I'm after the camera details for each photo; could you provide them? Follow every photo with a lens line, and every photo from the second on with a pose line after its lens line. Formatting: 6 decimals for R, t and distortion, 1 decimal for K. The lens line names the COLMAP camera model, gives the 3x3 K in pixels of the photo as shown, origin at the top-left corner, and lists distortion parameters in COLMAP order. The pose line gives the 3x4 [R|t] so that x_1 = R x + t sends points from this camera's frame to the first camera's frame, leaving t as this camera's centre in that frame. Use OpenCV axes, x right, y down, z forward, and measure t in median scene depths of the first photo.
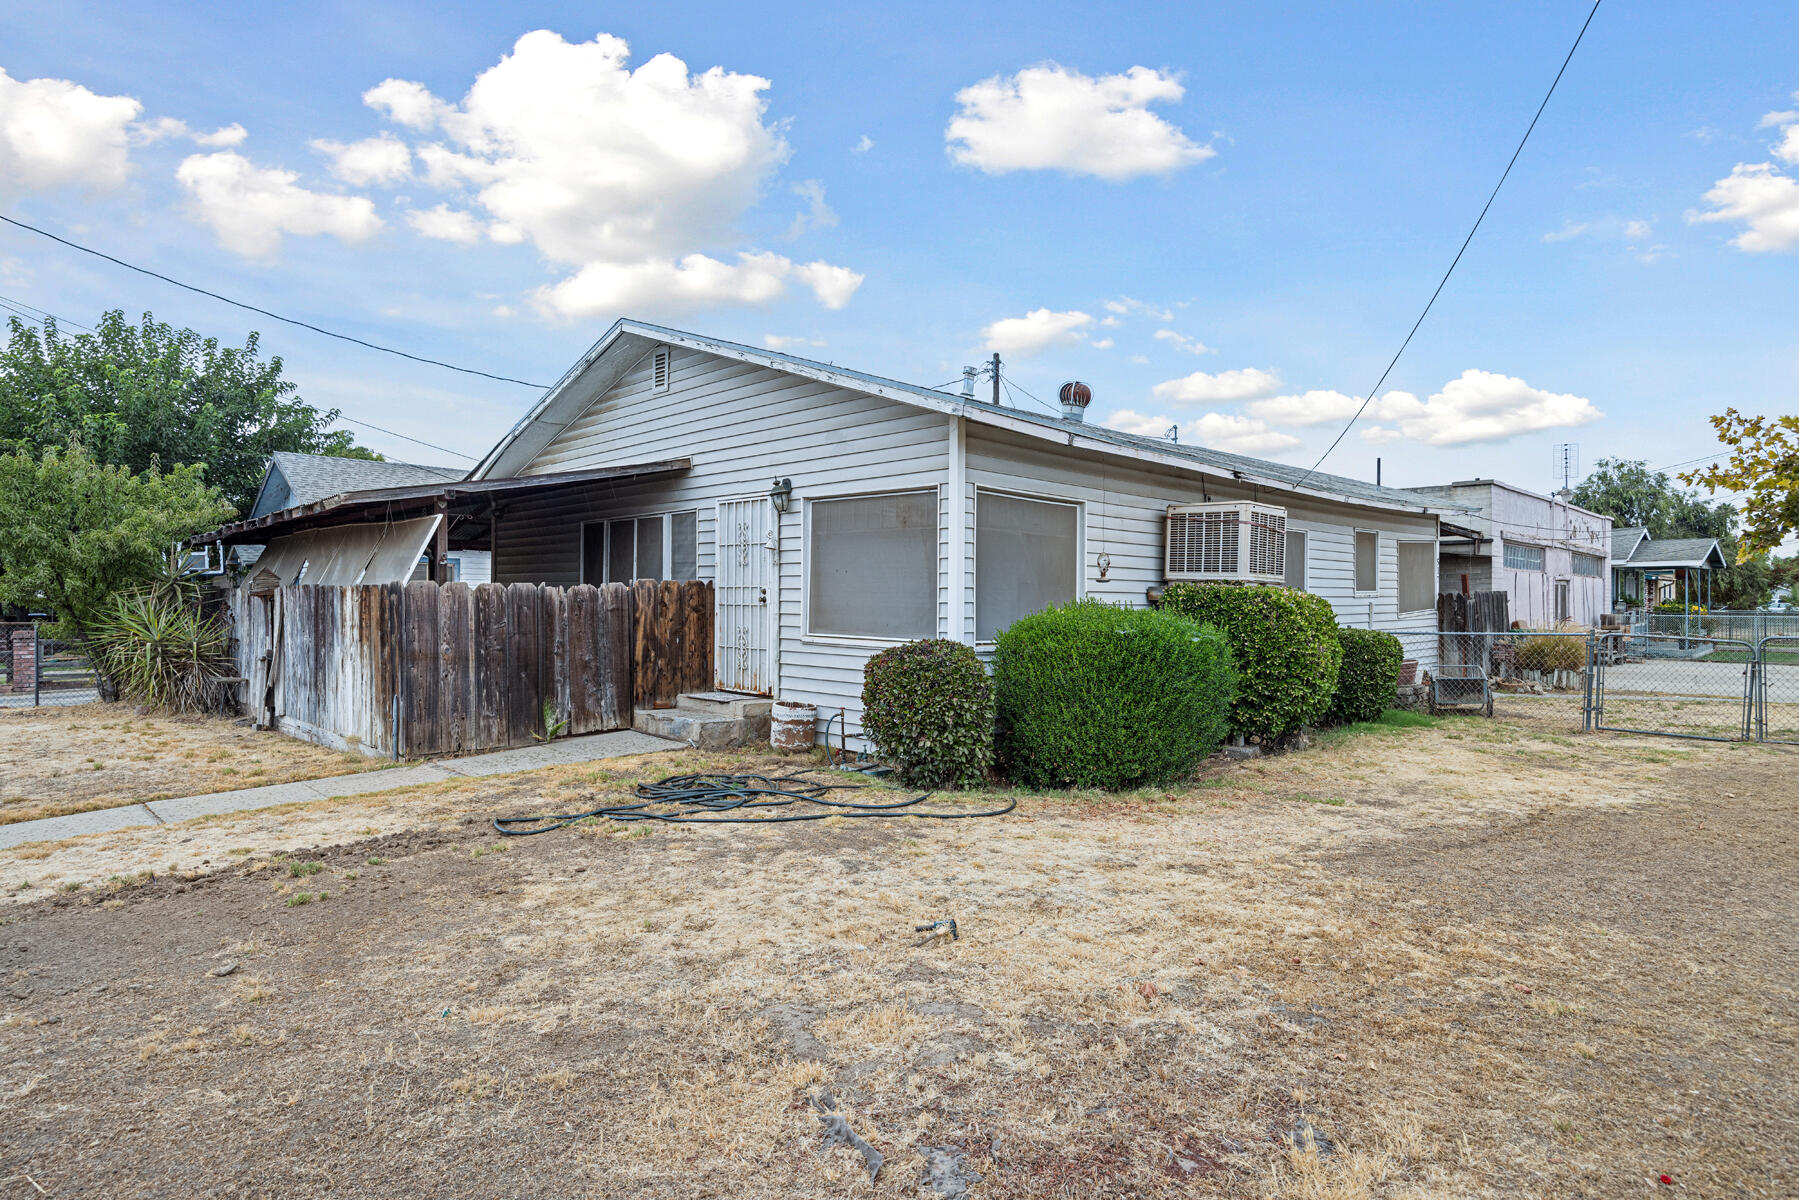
lens RADIAL K [[1016.2, 0, 899.2], [0, 1016.2, 600.8], [0, 0, 1]] dist [-0.005557, -0.000915]
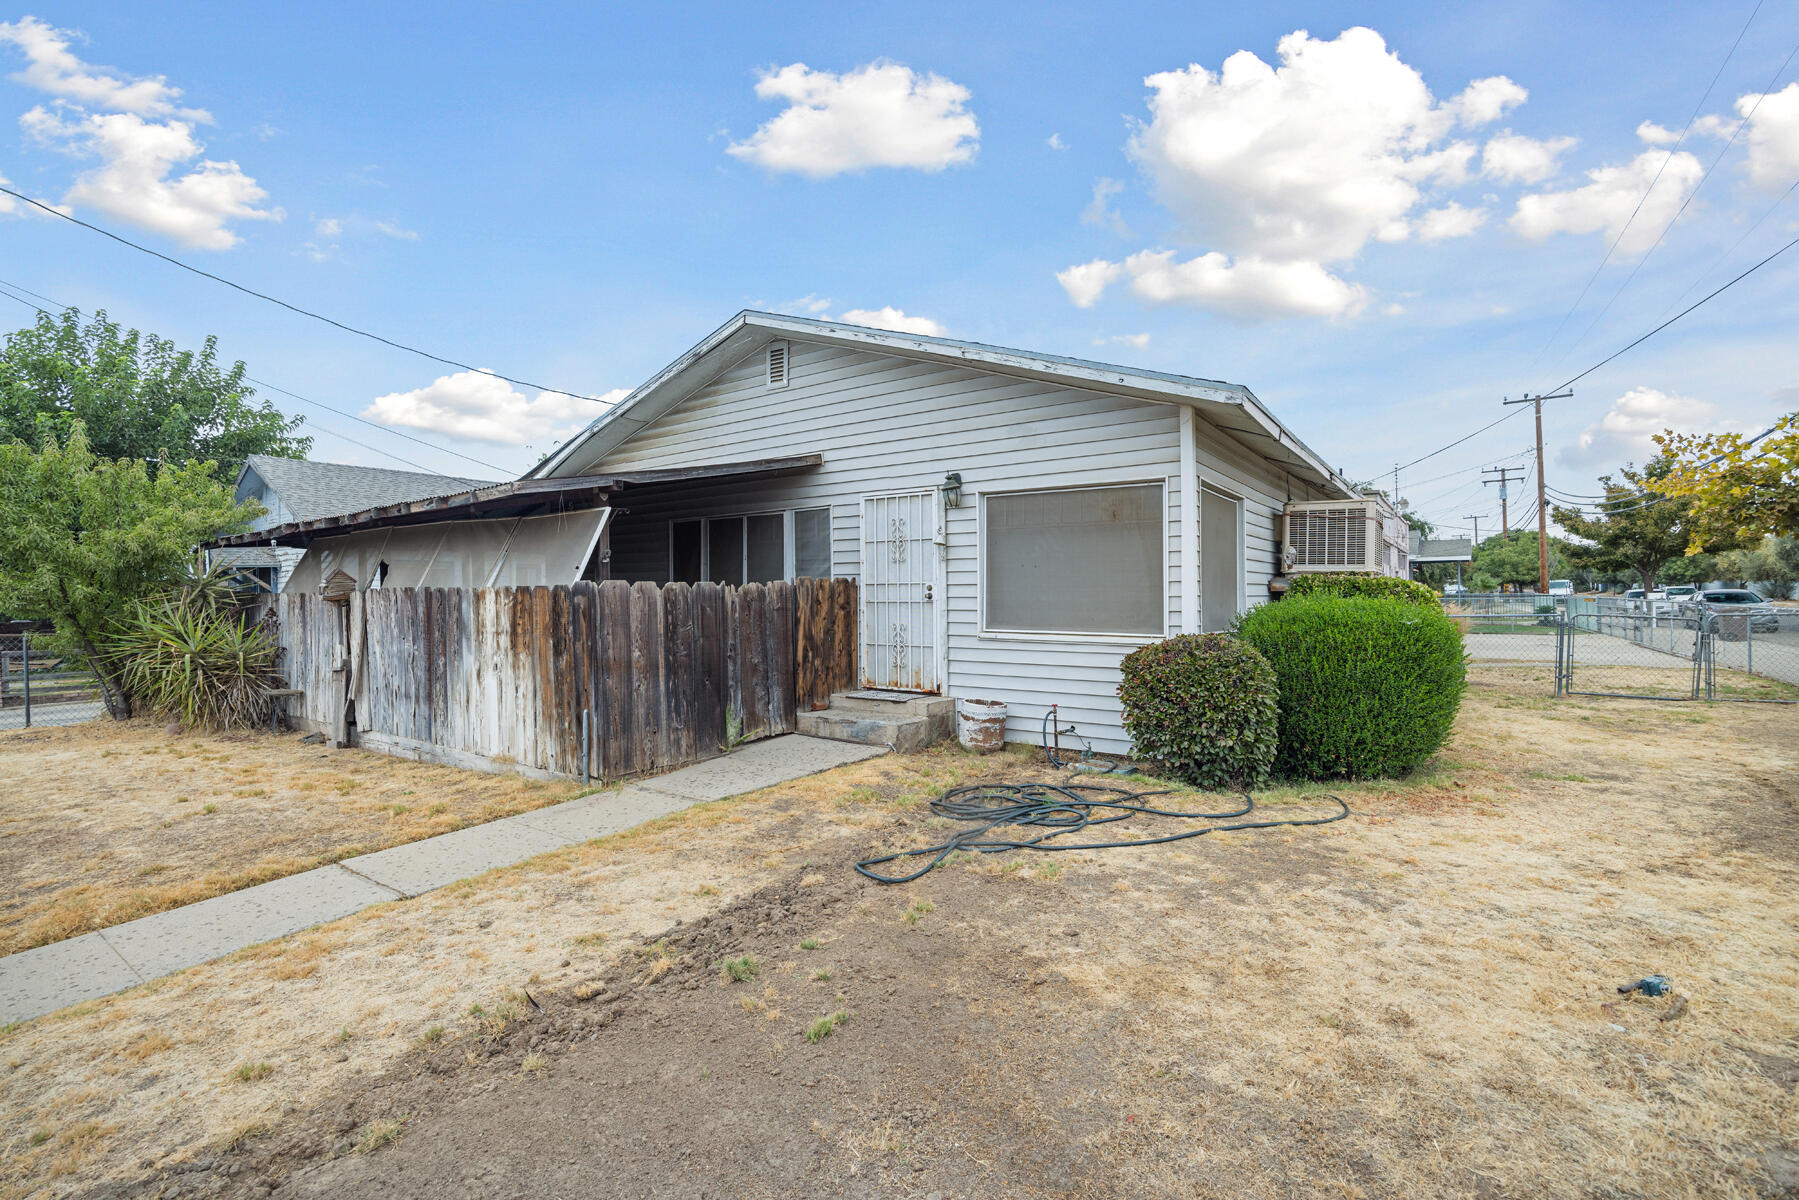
lens RADIAL K [[838.0, 0, 897.2], [0, 838.0, 600.4], [0, 0, 1]] dist [-0.021737, 0.003100]
pose [[0.983945, -0.015945, 0.177759, -0.310883], [0.014801, 0.999860, 0.007756, -0.003757], [-0.177858, -0.005001, 0.984044, 0.205441]]
